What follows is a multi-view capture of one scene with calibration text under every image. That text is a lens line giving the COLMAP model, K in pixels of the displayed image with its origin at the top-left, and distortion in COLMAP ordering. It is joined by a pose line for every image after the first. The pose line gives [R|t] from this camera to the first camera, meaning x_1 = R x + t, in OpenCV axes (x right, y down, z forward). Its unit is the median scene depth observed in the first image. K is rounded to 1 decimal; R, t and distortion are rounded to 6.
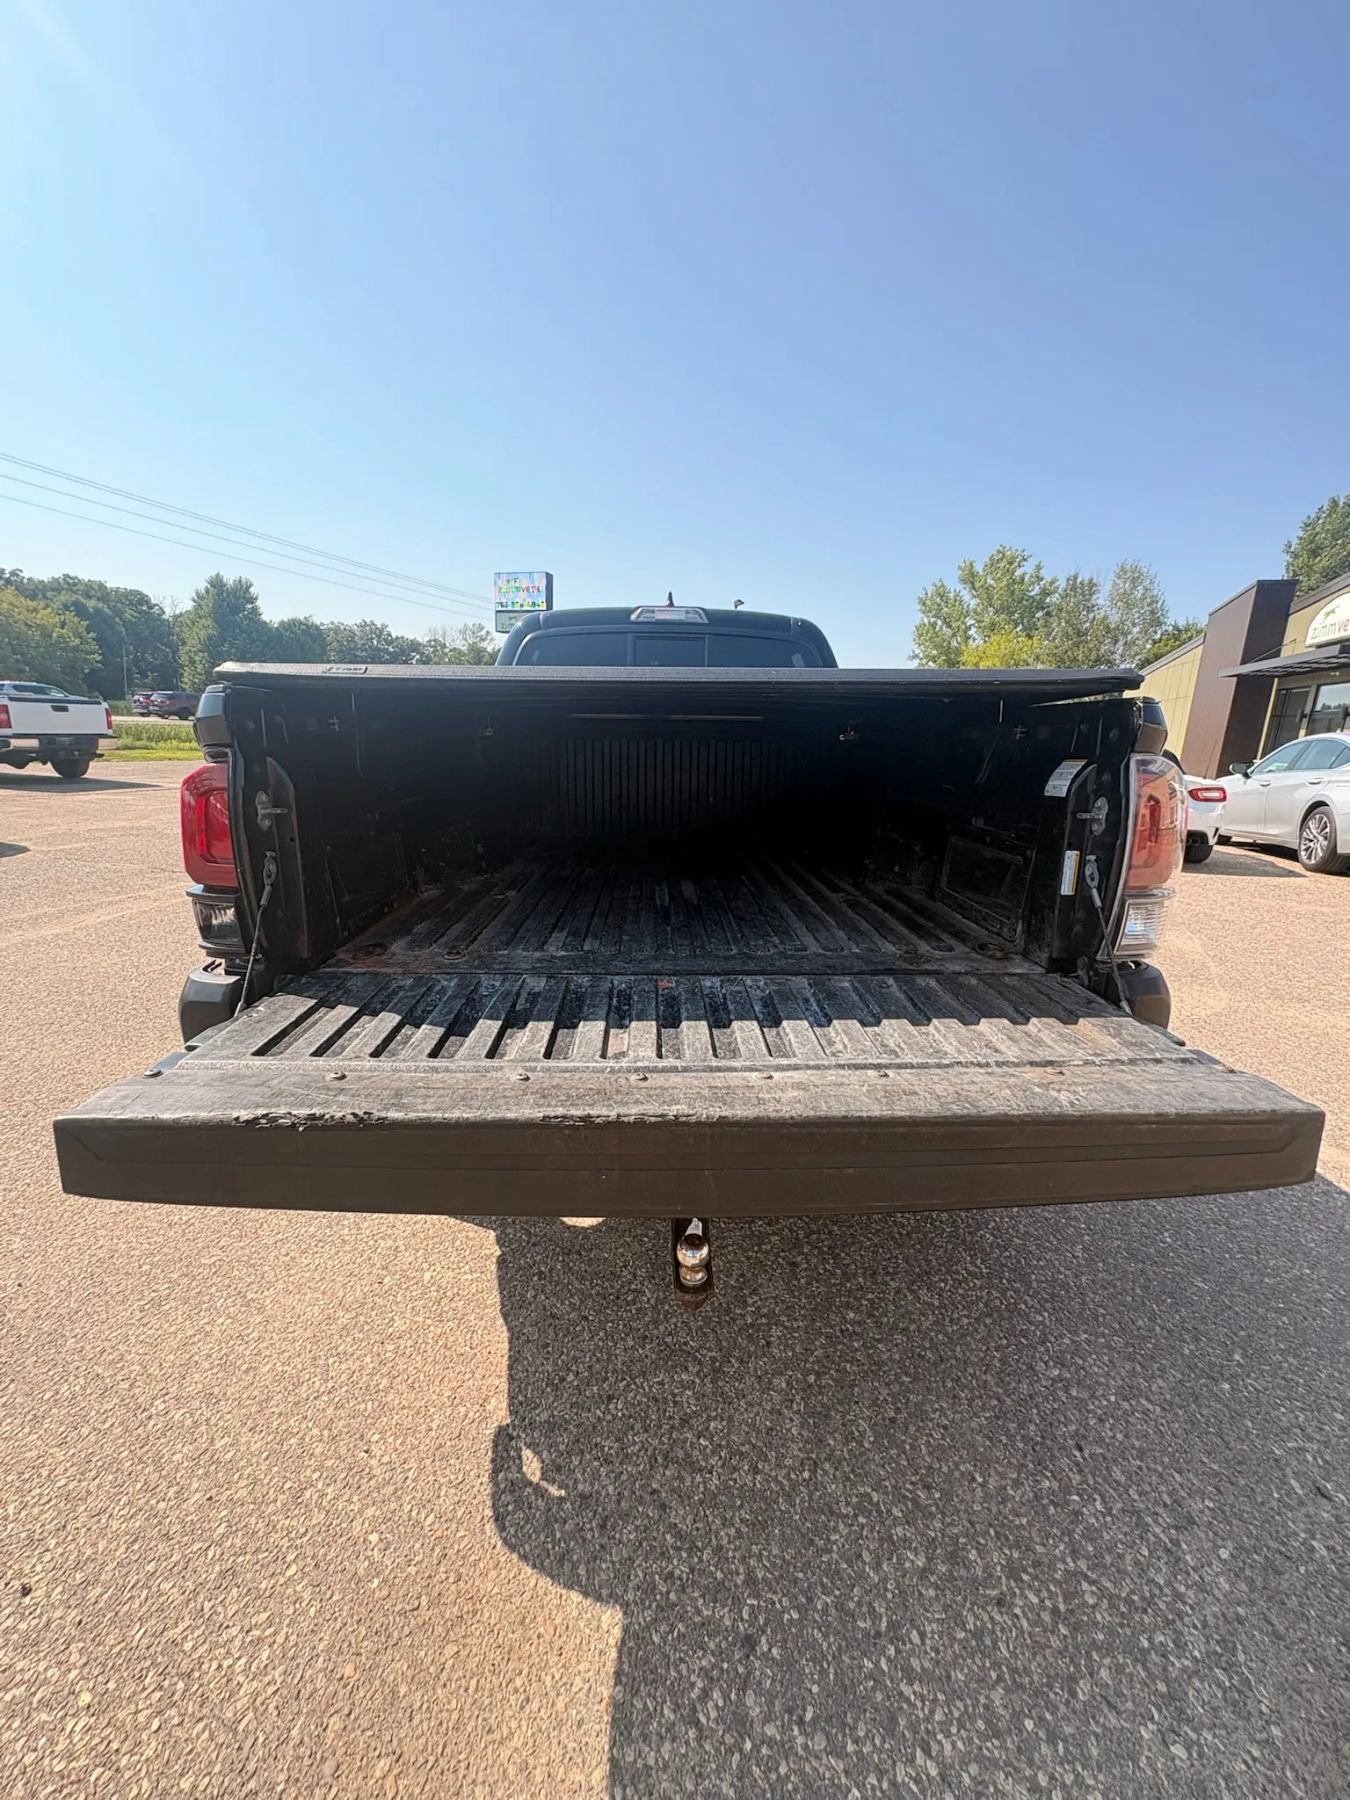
lens RADIAL K [[725.7, 0, 677.4], [0, 725.7, 901.1], [0, 0, 1]] dist [-0.001061, 0.000600]
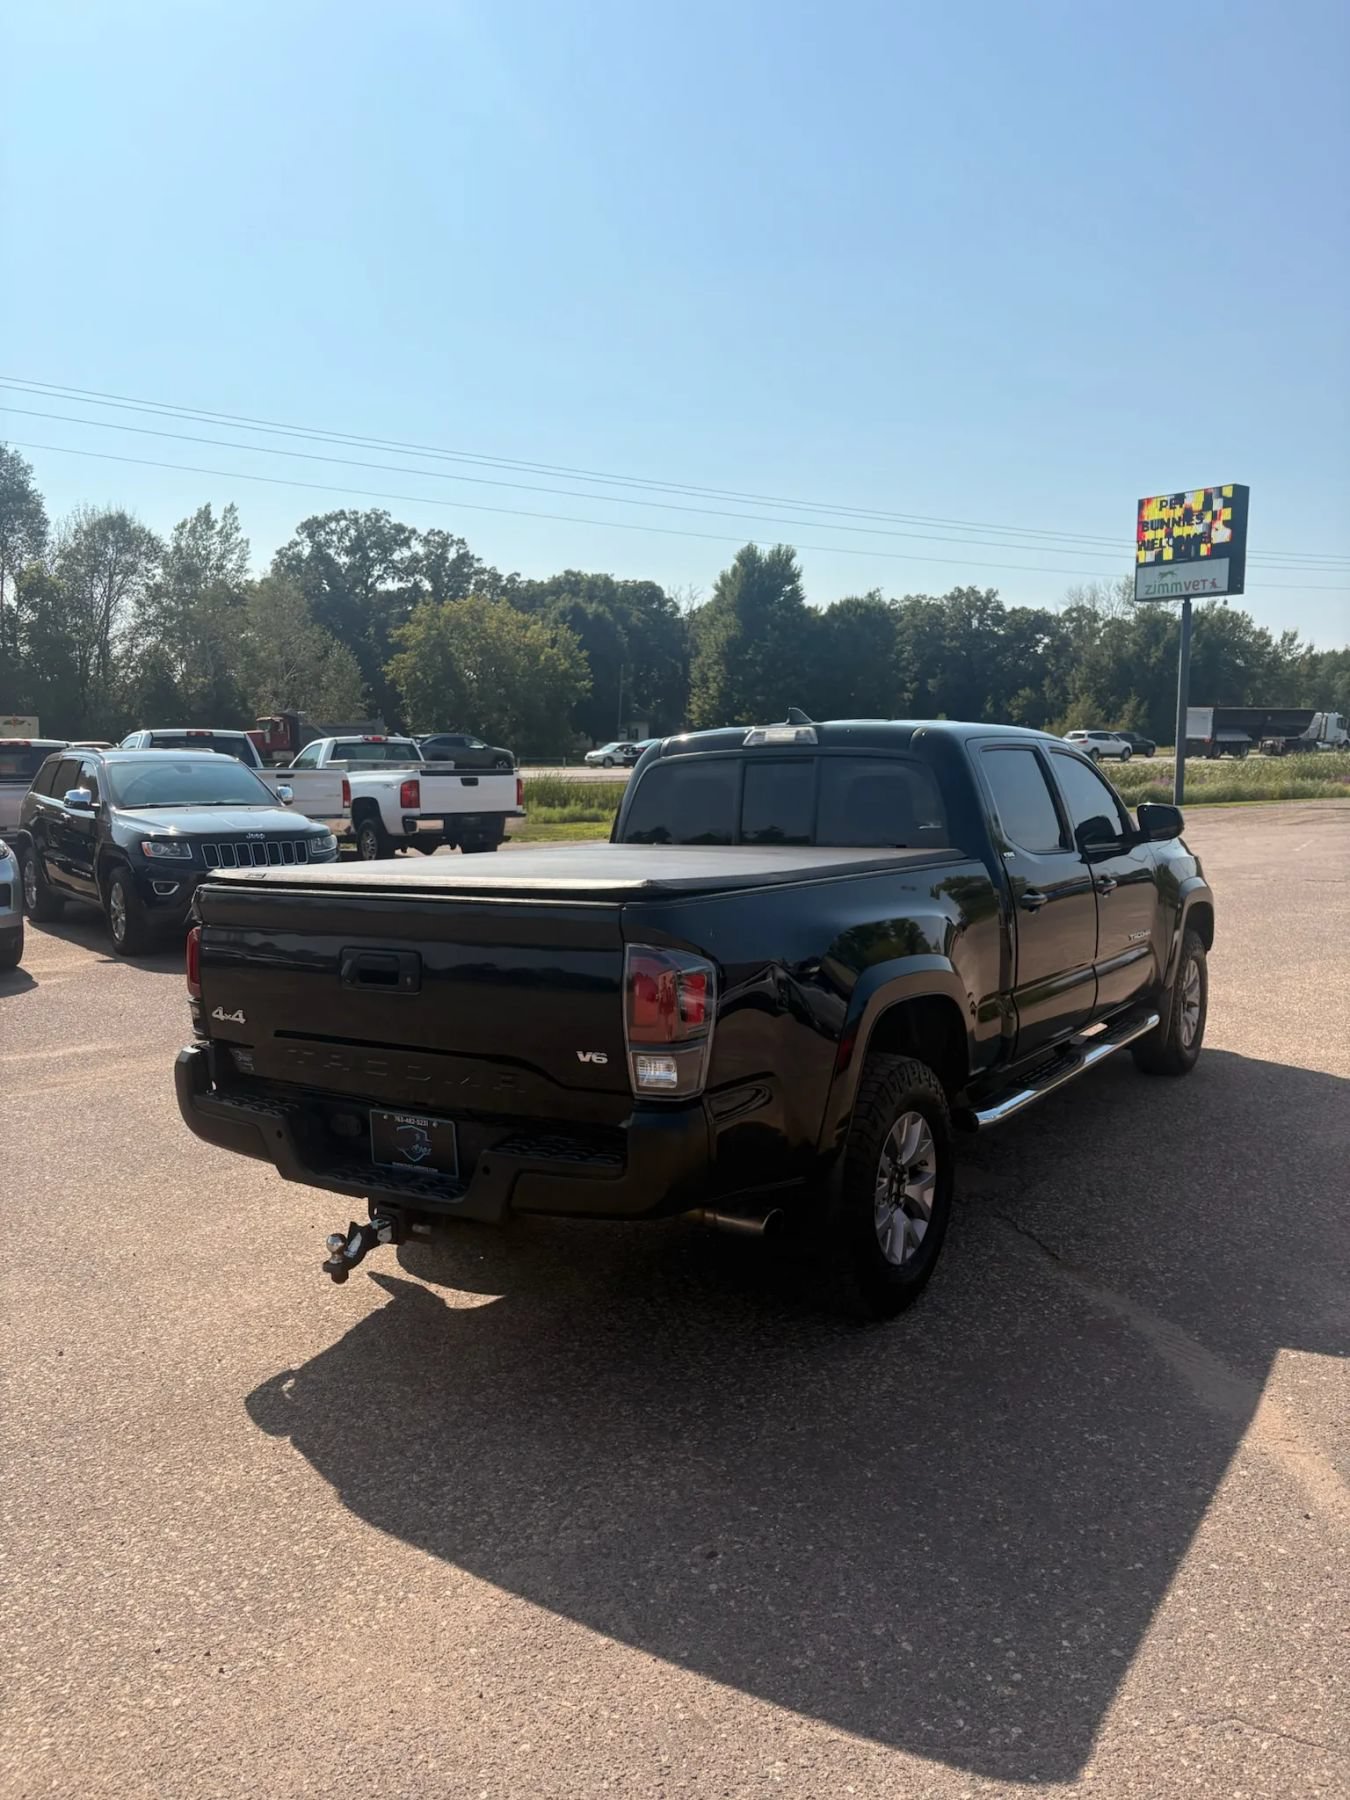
lens RADIAL K [[1381.7, 0, 663.4], [0, 1381.7, 916.3], [0, 0, 1]] dist [0.023962, -0.024512]
pose [[0.818024, 0.030923, -0.574352, 1.633875], [-0.100224, 0.990941, -0.089393, -0.019307], [0.566385, 0.130689, 0.813713, -0.815358]]
